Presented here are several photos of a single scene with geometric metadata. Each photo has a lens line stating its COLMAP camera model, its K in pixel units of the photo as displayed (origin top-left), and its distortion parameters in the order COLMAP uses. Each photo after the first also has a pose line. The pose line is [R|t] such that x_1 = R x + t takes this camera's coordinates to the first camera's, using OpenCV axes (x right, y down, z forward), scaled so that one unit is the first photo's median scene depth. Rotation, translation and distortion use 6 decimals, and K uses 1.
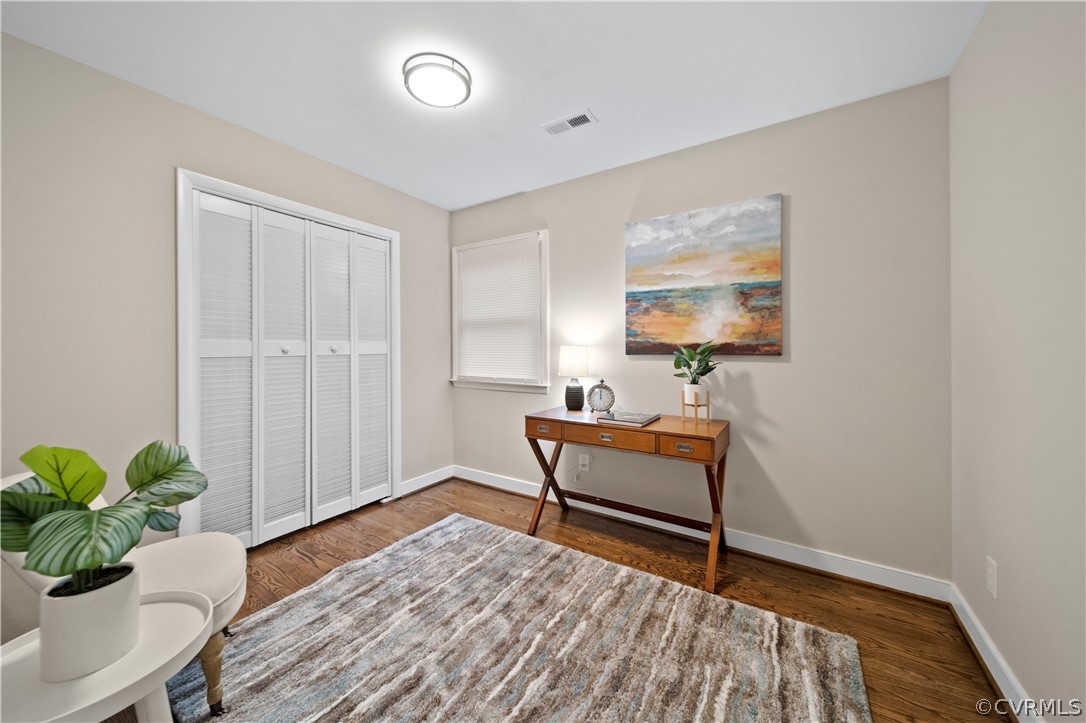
lens RADIAL K [[389.0, 0, 540.1], [0, 389.0, 350.6], [0, 0, 1]] dist [0.003768, -0.000160]
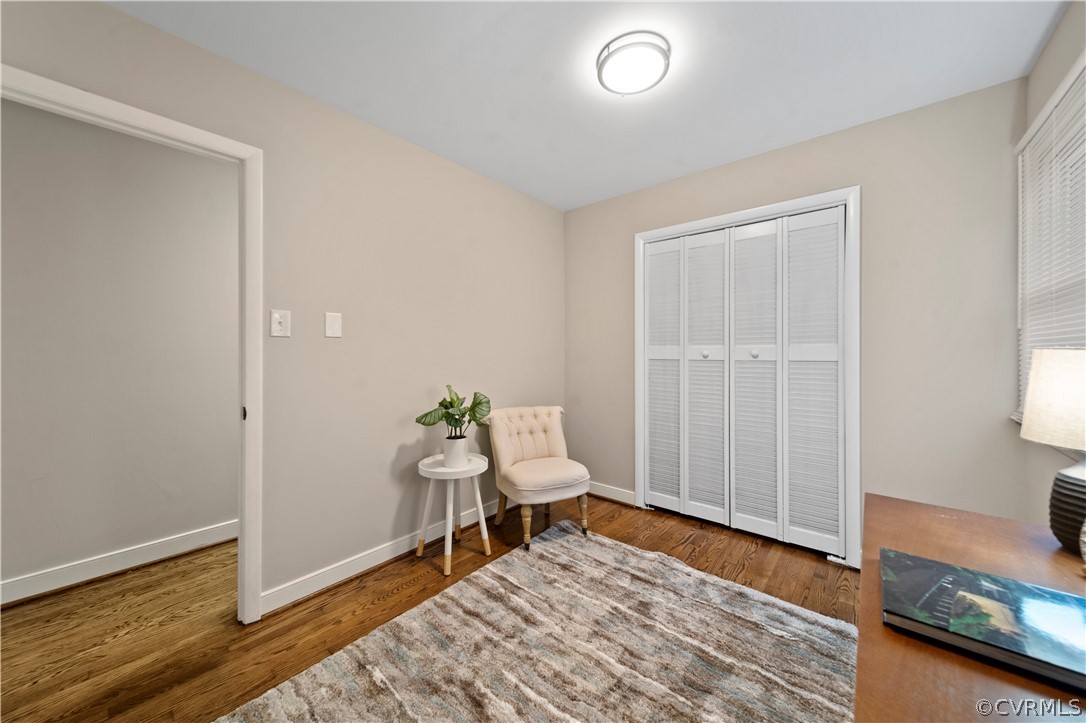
lens RADIAL K [[389.0, 0, 539.5], [0, 389.0, 355.1], [0, 0, 1]] dist [0.003768, -0.000160]
pose [[-0.137348, 0.008285, -0.990488, 0.560193], [-0.008655, 0.999917, 0.009564, -0.006669], [0.990485, 0.009887, -0.137264, 0.742007]]
